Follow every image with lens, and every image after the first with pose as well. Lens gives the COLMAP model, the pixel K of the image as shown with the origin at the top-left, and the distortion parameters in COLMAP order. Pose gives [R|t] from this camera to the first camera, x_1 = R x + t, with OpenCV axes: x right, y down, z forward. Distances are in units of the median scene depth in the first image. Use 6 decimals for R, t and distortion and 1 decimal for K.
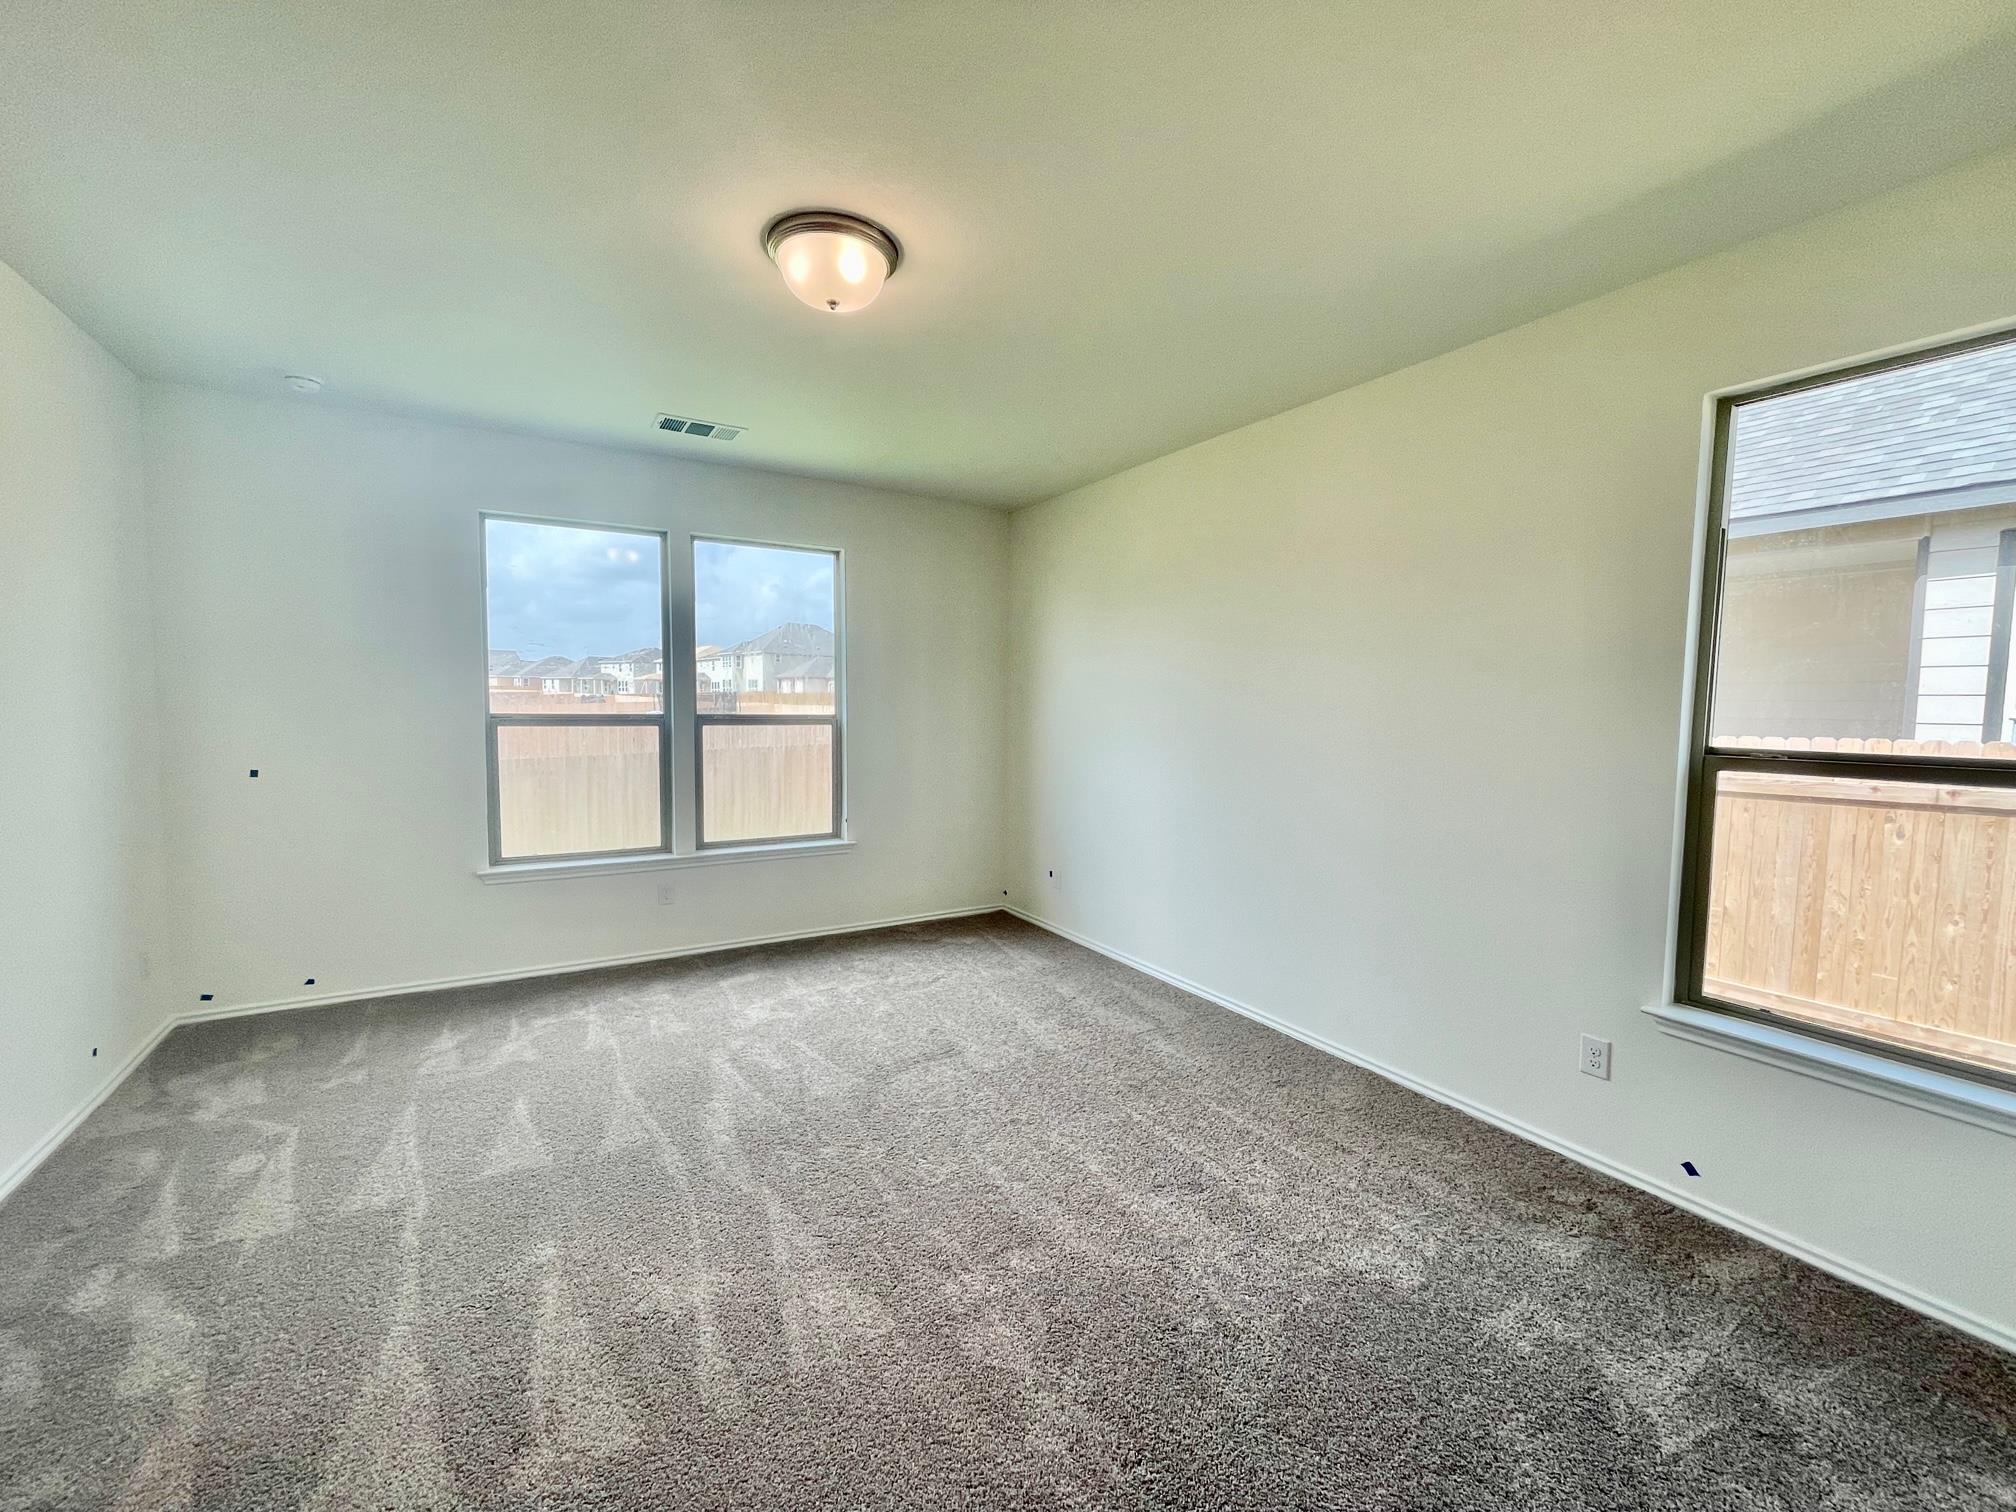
lens RADIAL K [[813.3, 0, 1007.0], [0, 813.3, 757.7], [0, 0, 1]] dist [-0.008278, 0.000569]
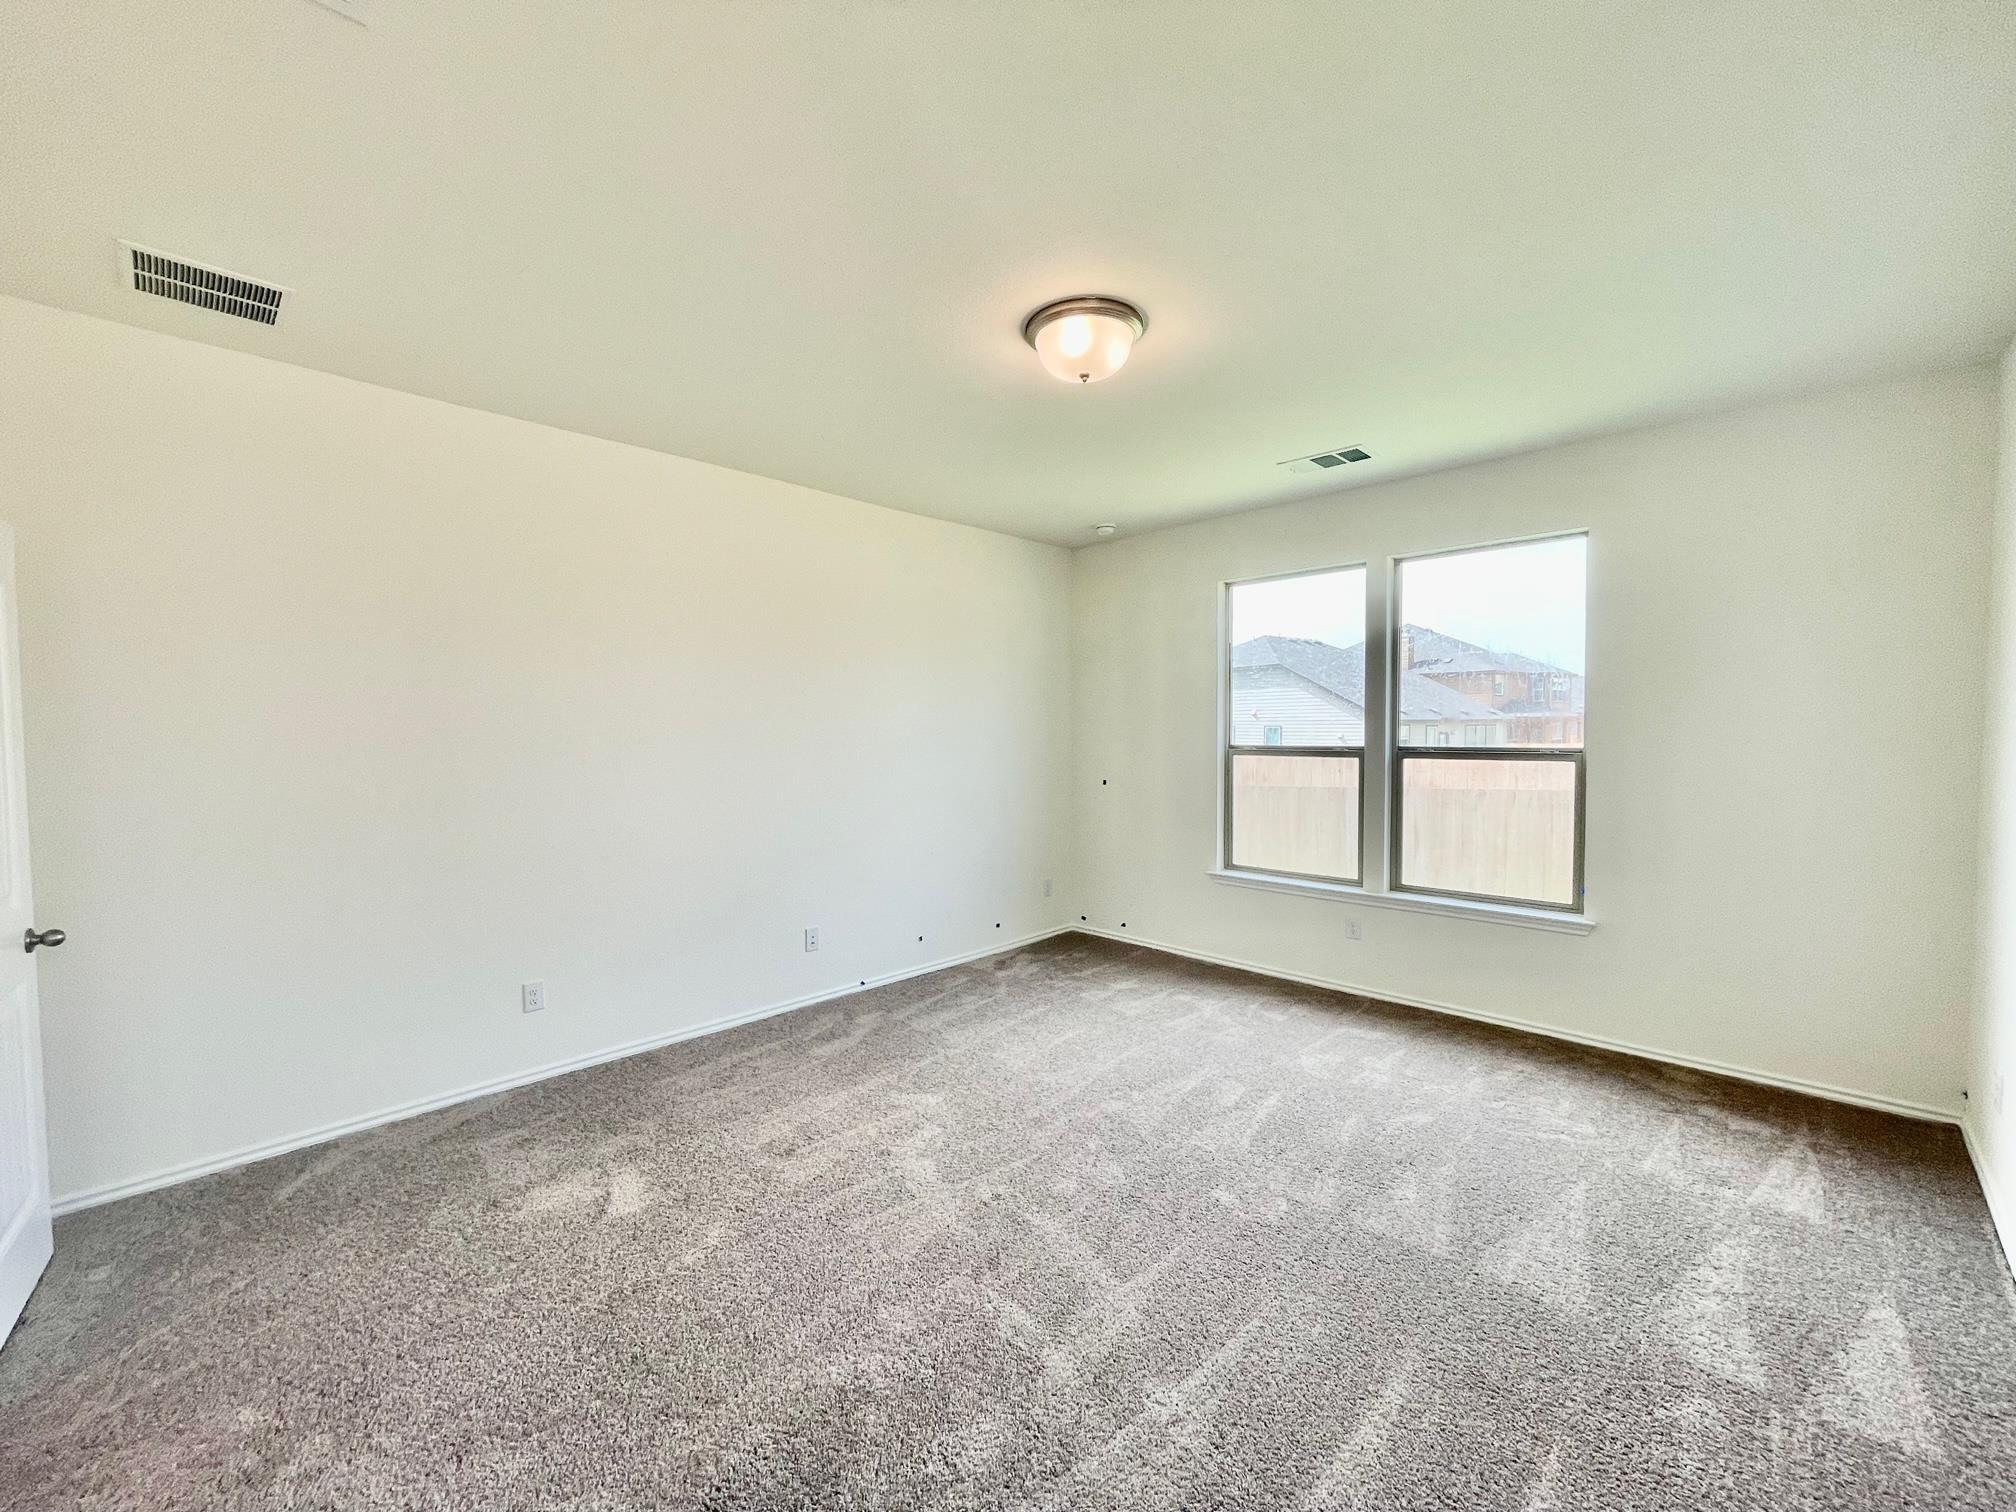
lens RADIAL K [[813.3, 0, 1009.7], [0, 813.3, 750.6], [0, 0, 1]] dist [-0.008278, 0.000569]
pose [[0.247790, 0.011415, -0.968747, 0.434683], [-0.057851, 0.998321, -0.003034, -0.020253], [0.967085, 0.056795, 0.248034, 0.344803]]
